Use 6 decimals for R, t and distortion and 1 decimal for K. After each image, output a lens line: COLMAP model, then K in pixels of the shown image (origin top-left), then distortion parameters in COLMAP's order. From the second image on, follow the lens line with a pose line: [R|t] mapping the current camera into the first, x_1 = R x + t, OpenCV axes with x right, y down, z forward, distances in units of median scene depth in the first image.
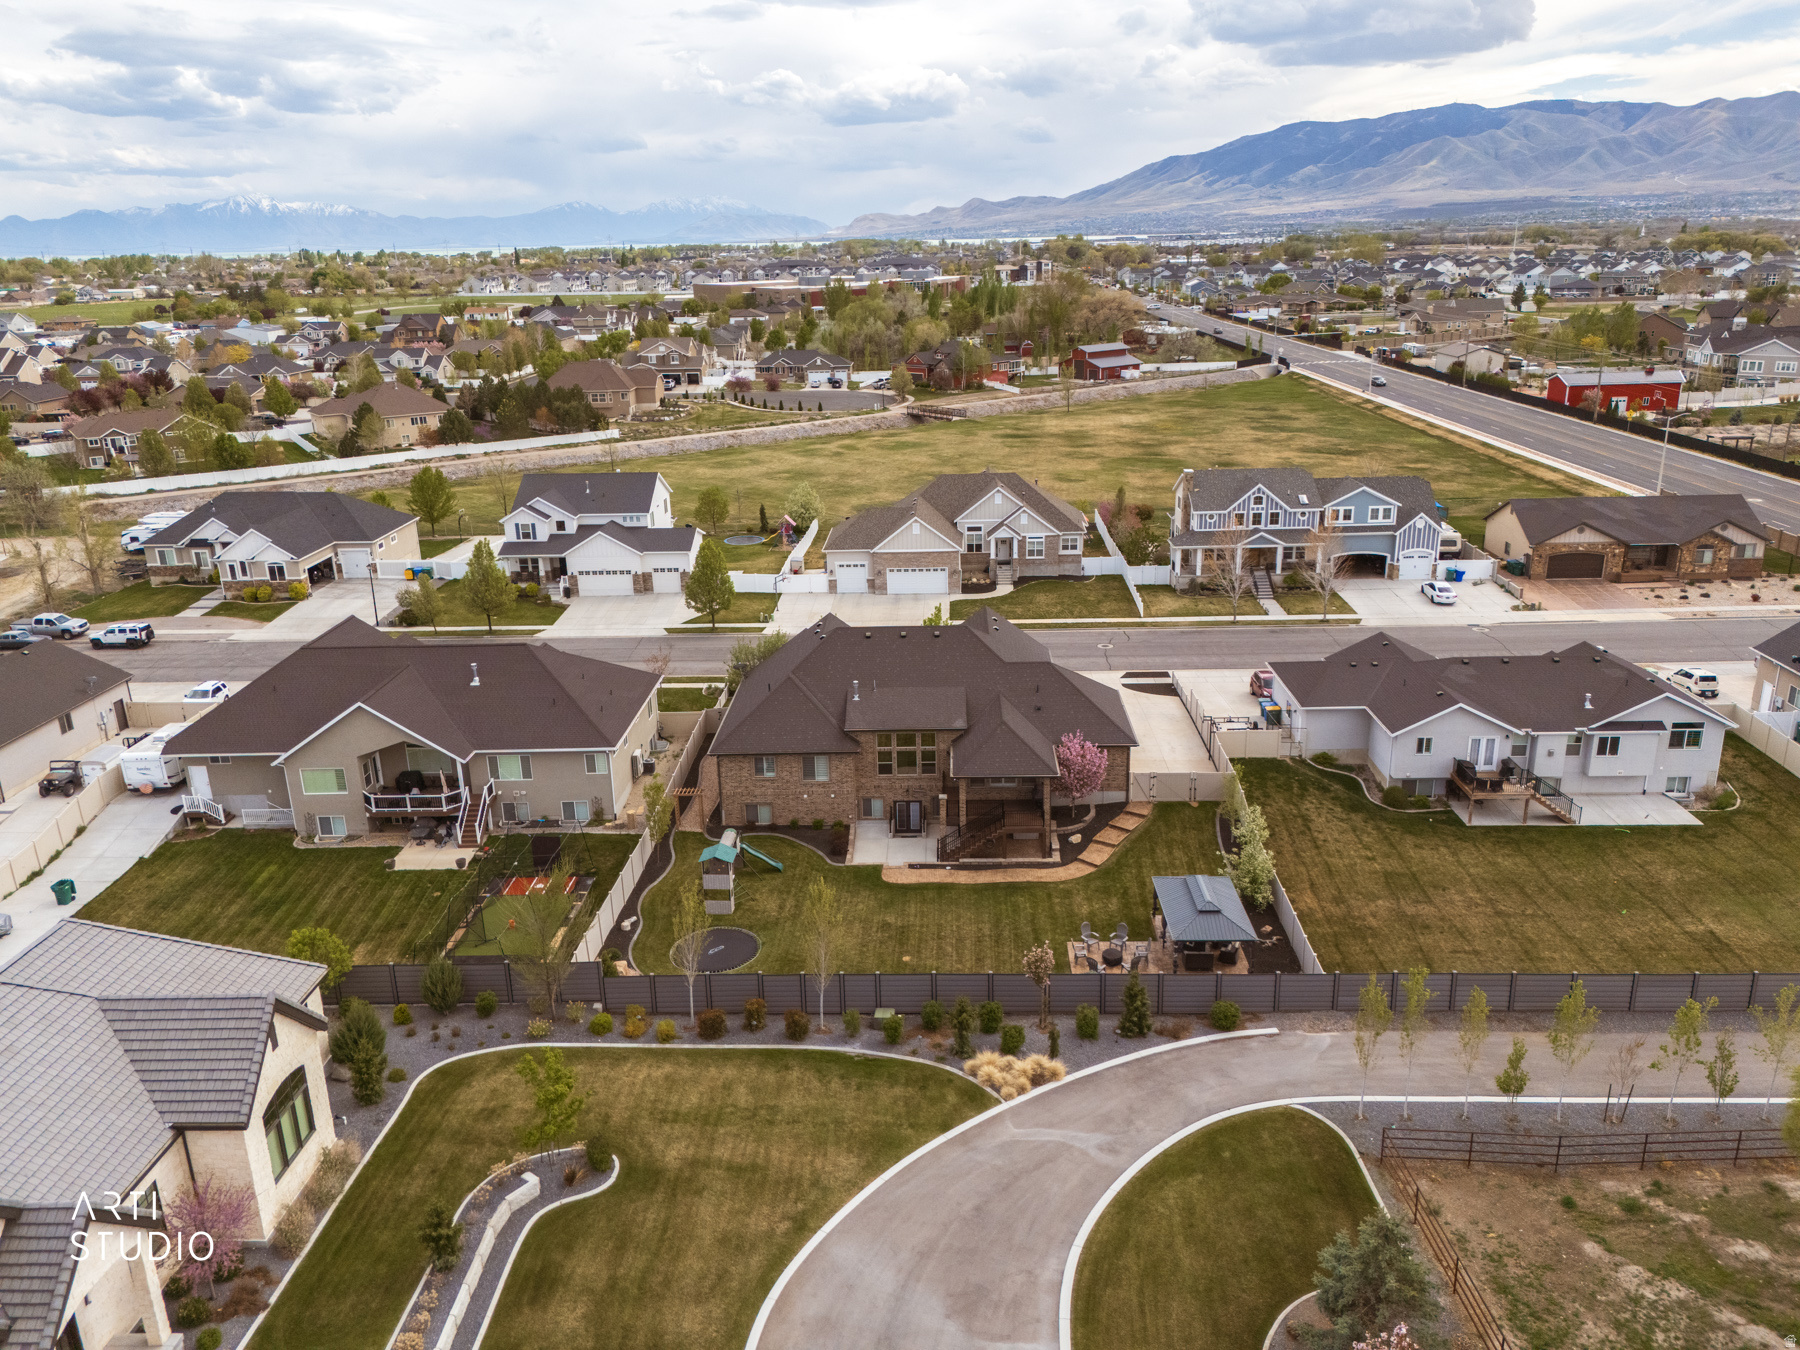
lens RADIAL K [[1321.5, 0, 906.6], [0, 1321.5, 679.5], [0, 0, 1]] dist [0.077002, -0.076440]
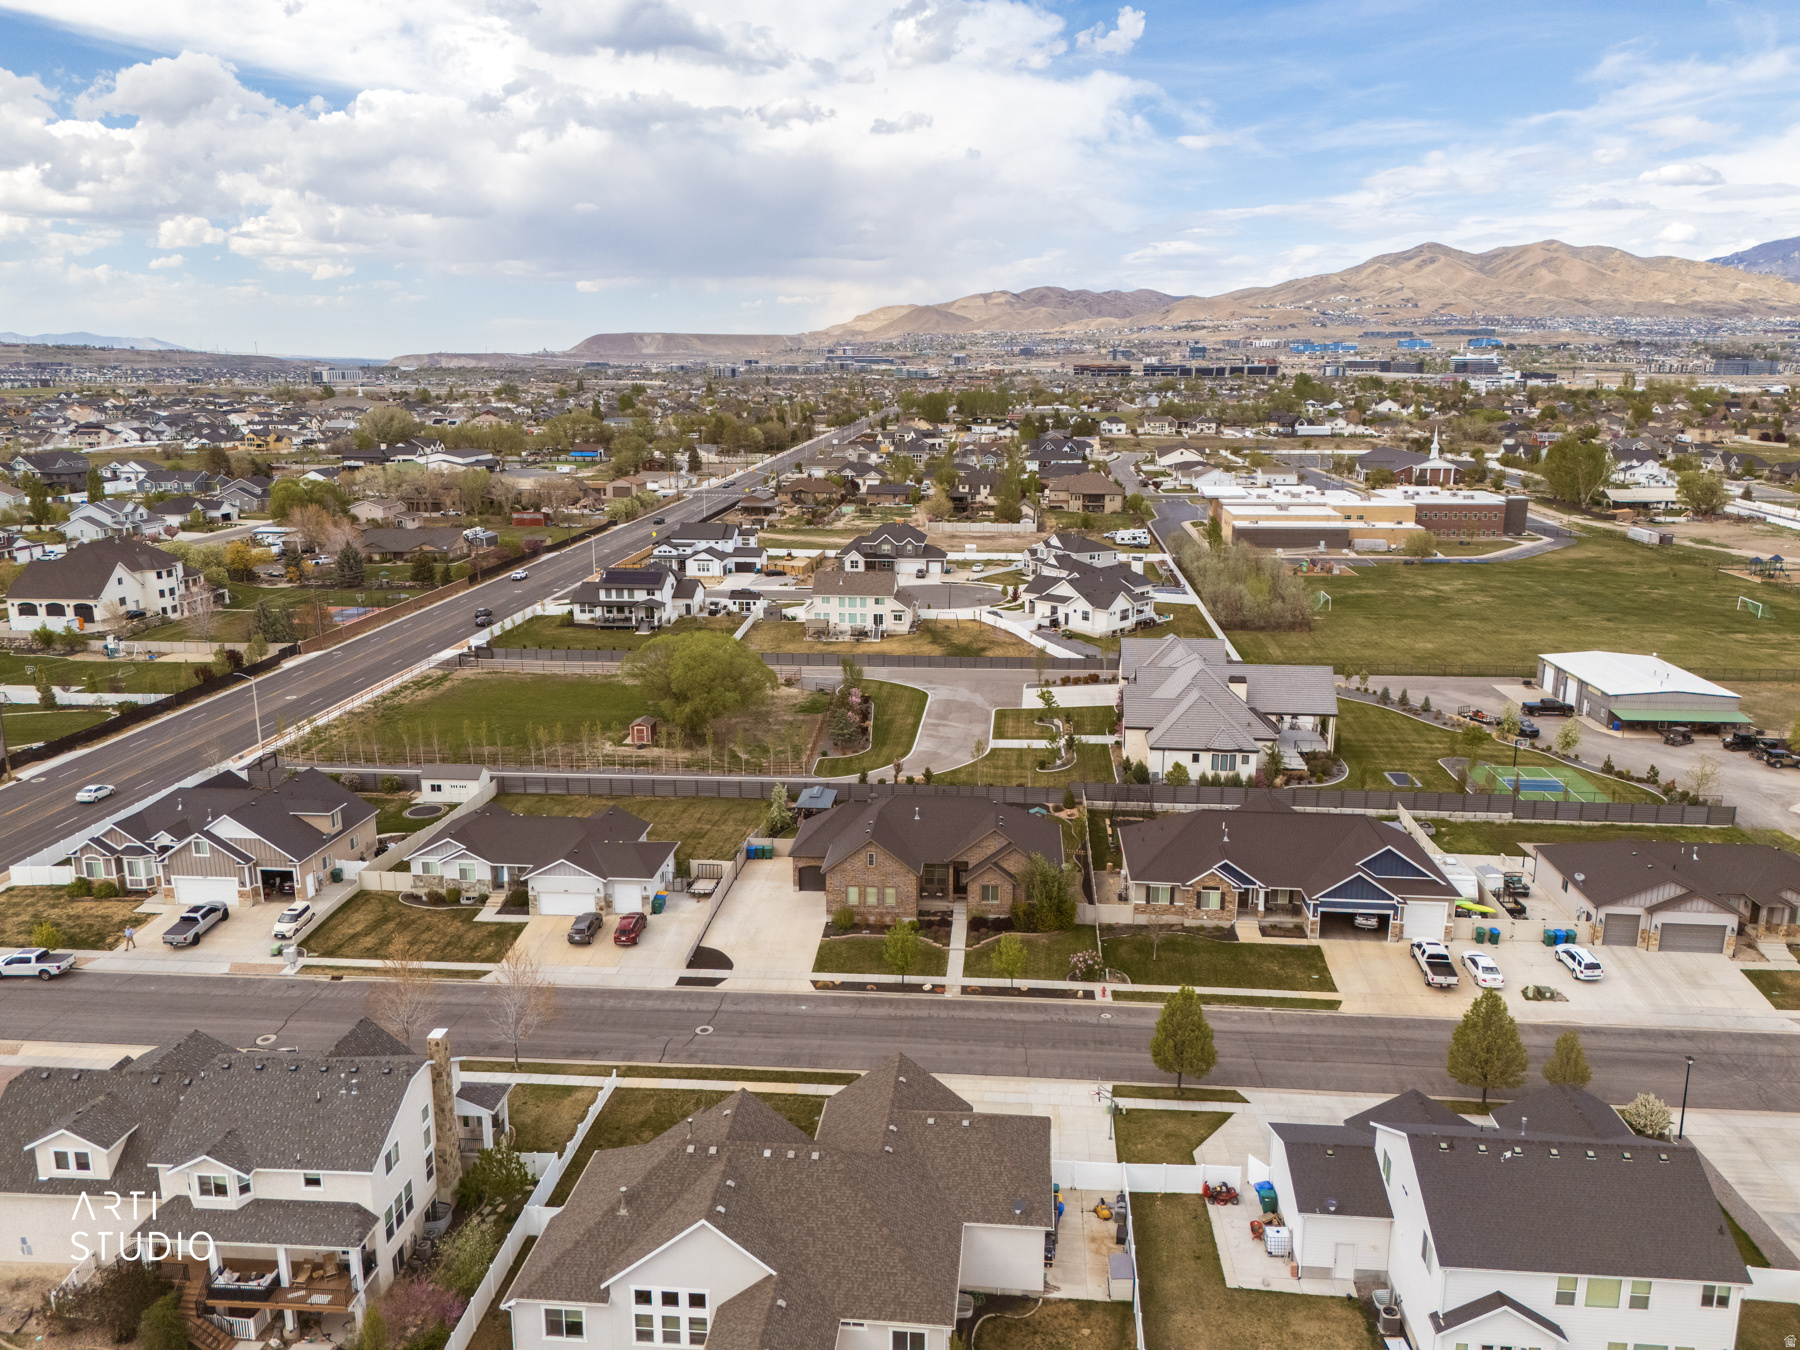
lens RADIAL K [[1321.5, 0, 906.6], [0, 1321.5, 679.5], [0, 0, 1]] dist [0.077002, -0.076440]
pose [[-0.998832, -0.009738, 0.047327, -0.027427], [0.016680, 0.849781, 0.526872, -0.869243], [-0.045348, 0.527046, -0.848626, 2.060830]]
